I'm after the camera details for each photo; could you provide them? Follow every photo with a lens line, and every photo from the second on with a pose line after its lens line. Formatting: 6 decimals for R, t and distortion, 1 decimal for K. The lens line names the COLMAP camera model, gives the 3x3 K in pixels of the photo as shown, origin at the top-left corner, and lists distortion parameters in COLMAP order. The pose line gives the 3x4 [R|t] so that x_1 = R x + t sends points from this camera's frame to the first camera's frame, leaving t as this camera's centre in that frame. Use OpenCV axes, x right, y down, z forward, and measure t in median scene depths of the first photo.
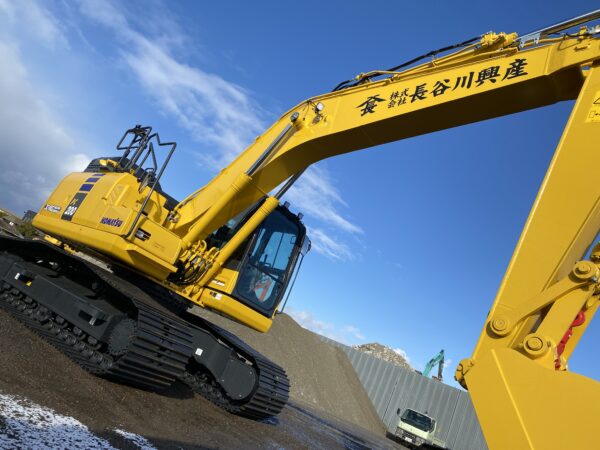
lens RADIAL K [[459.6, 0, 300.0], [0, 459.6, 225.0], [0, 0, 1]] dist [0.002046, 0.001003]
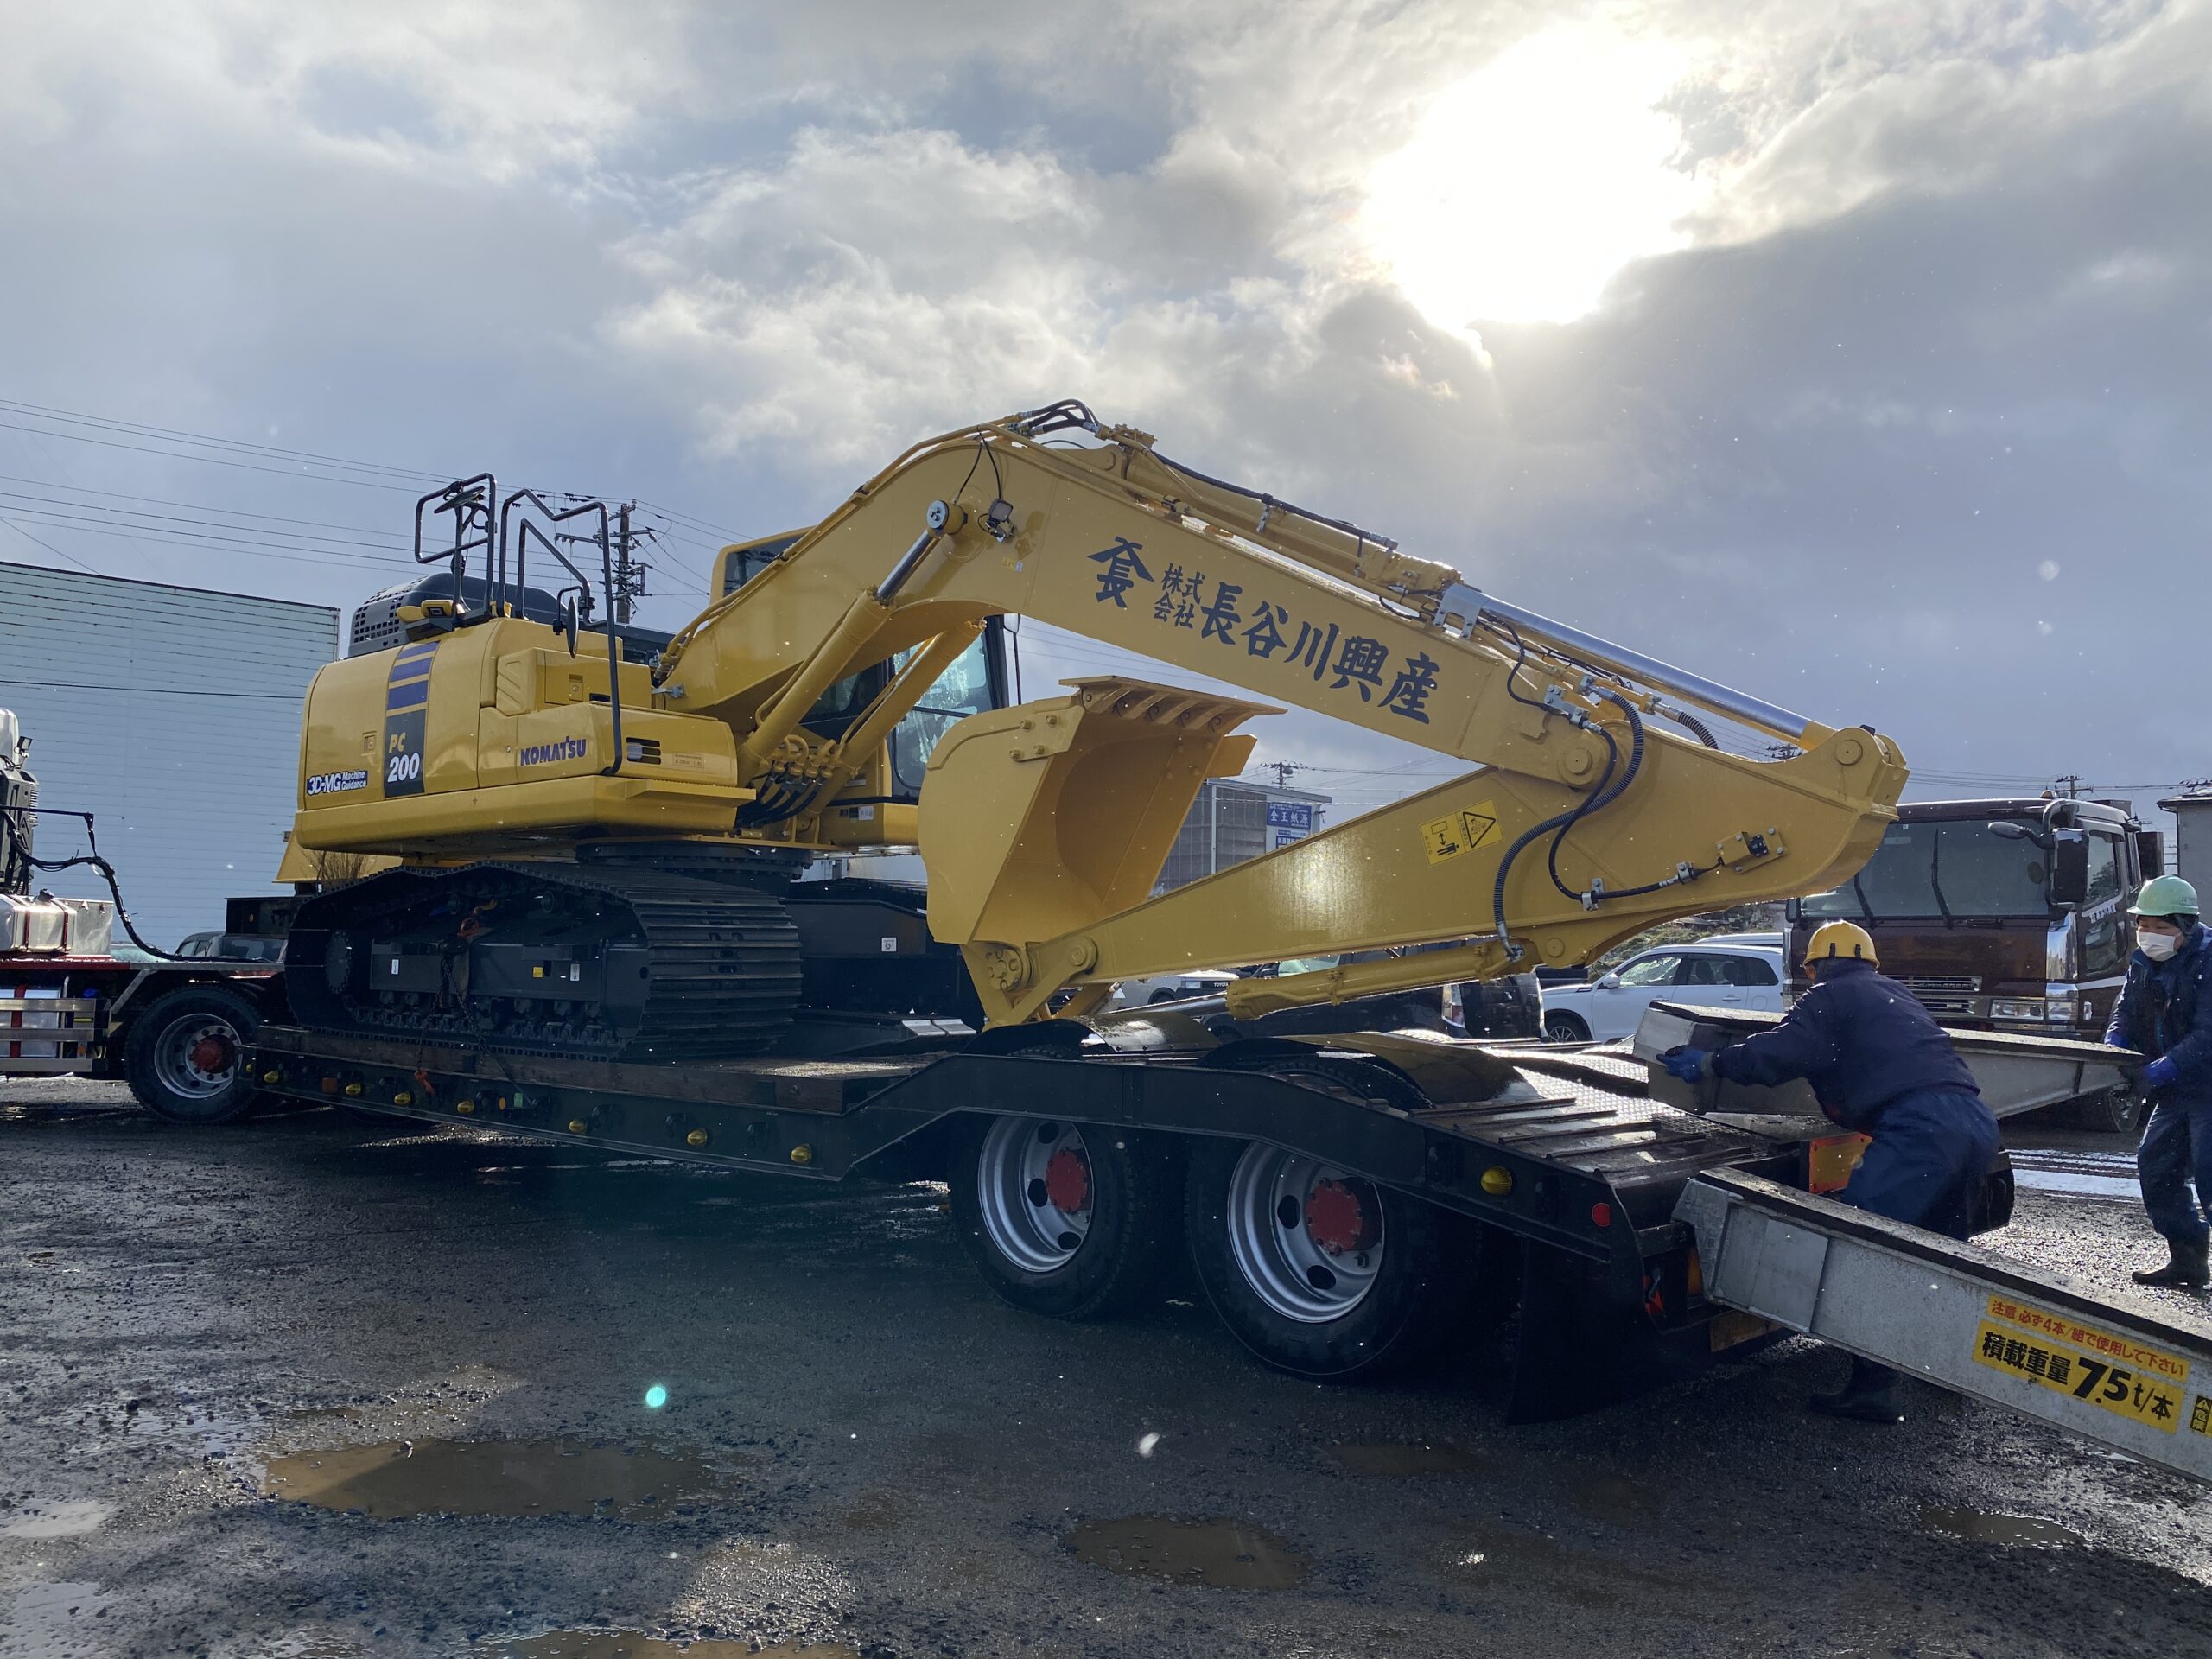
lens RADIAL K [[1694.4, 0, 1106.0], [0, 1694.4, 829.5], [0, 0, 1]] dist [0.002046, 0.001003]
pose [[0.915807, -0.400501, 0.029950, -0.034368], [0.383515, 0.894226, 0.230815, -0.096626], [-0.119224, -0.199896, 0.972537, -0.490256]]
